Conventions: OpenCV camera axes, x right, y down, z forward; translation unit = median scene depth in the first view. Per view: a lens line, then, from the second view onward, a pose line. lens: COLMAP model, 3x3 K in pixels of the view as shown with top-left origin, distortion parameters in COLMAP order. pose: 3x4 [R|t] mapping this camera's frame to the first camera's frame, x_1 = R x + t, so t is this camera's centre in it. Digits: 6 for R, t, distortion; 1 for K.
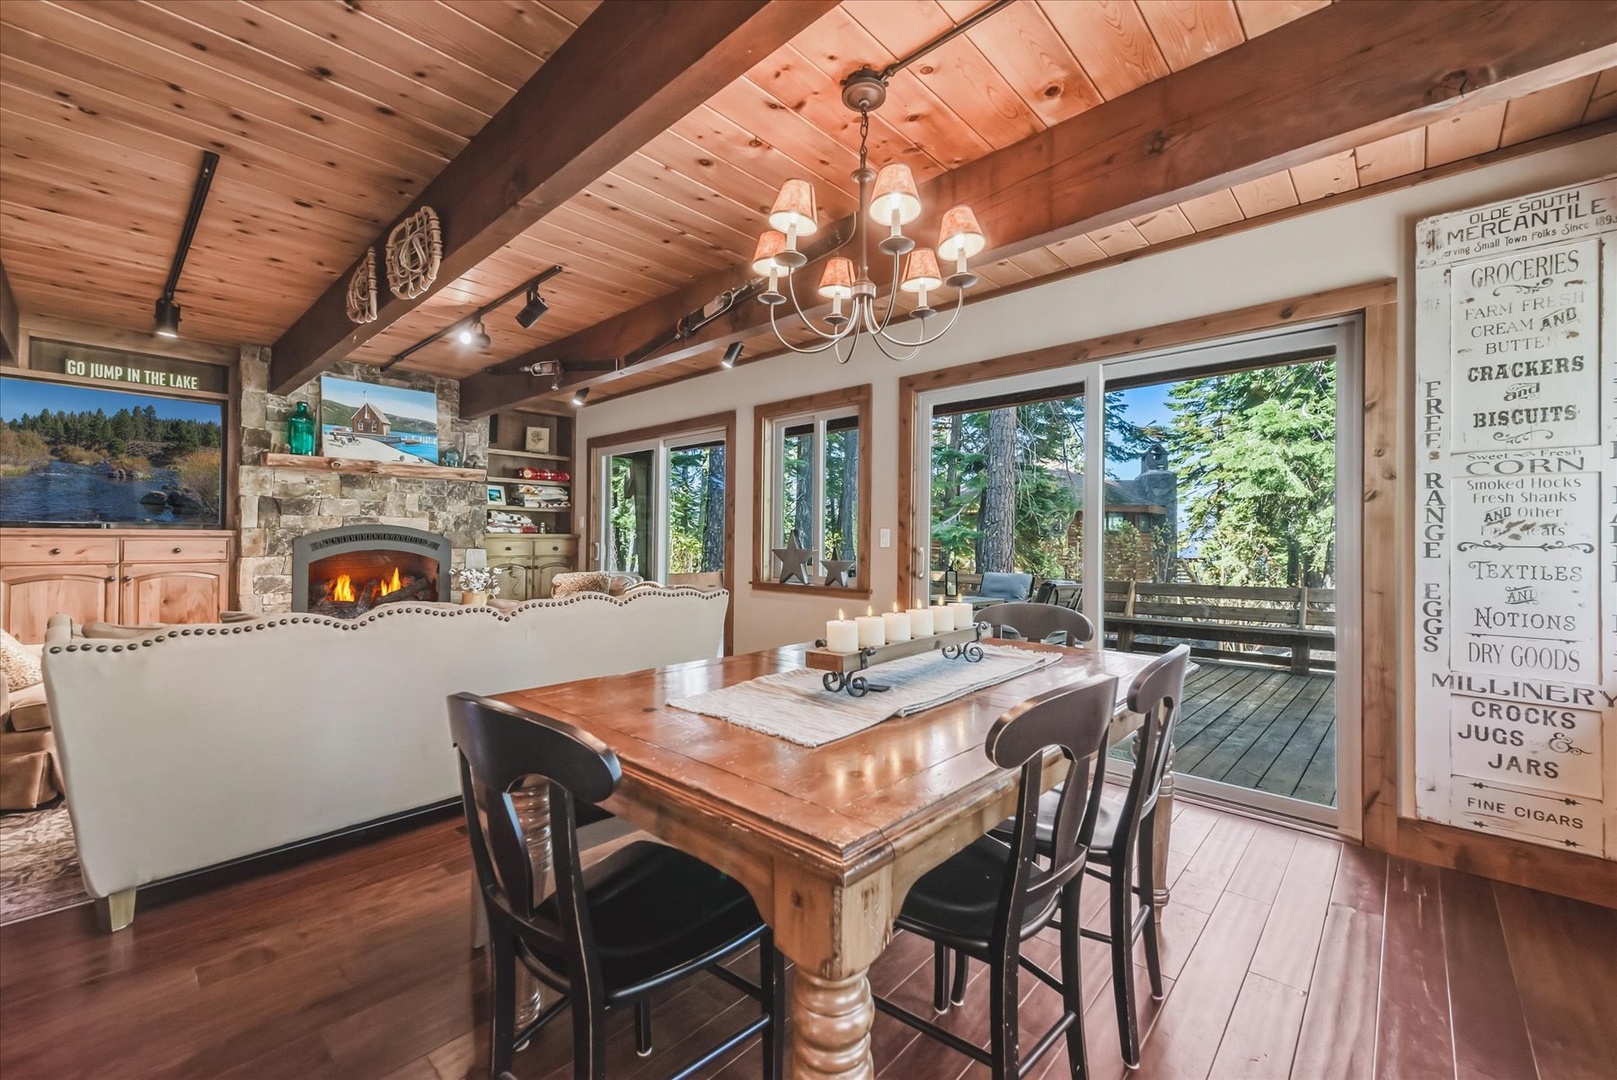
lens RADIAL K [[644.8, 0, 820.6], [0, 644.8, 532.2], [0, 0, 1]] dist [0.007523, -0.002198]
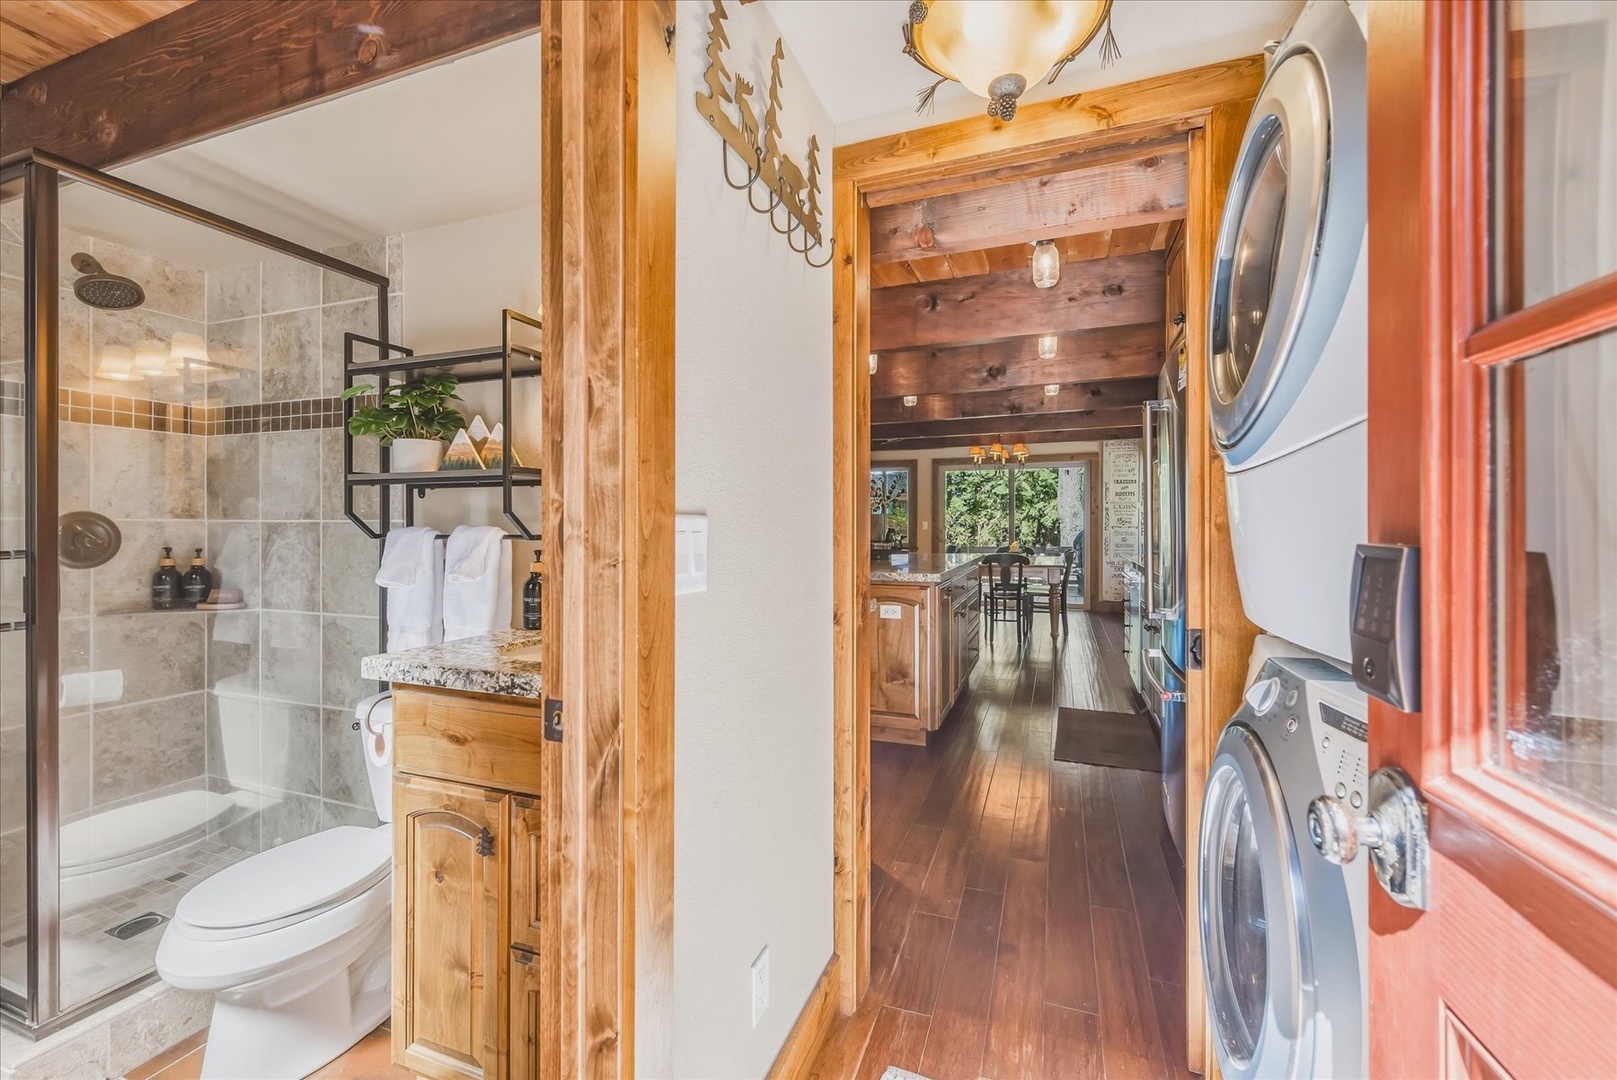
lens RADIAL K [[644.8, 0, 819.4], [0, 644.8, 523.3], [0, 0, 1]] dist [0.007523, -0.002198]
pose [[0.928314, -0.009303, 0.371680, -0.998797], [0.003402, 0.999858, 0.016530, -0.034430], [-0.371780, -0.014081, 0.928214, -0.929308]]
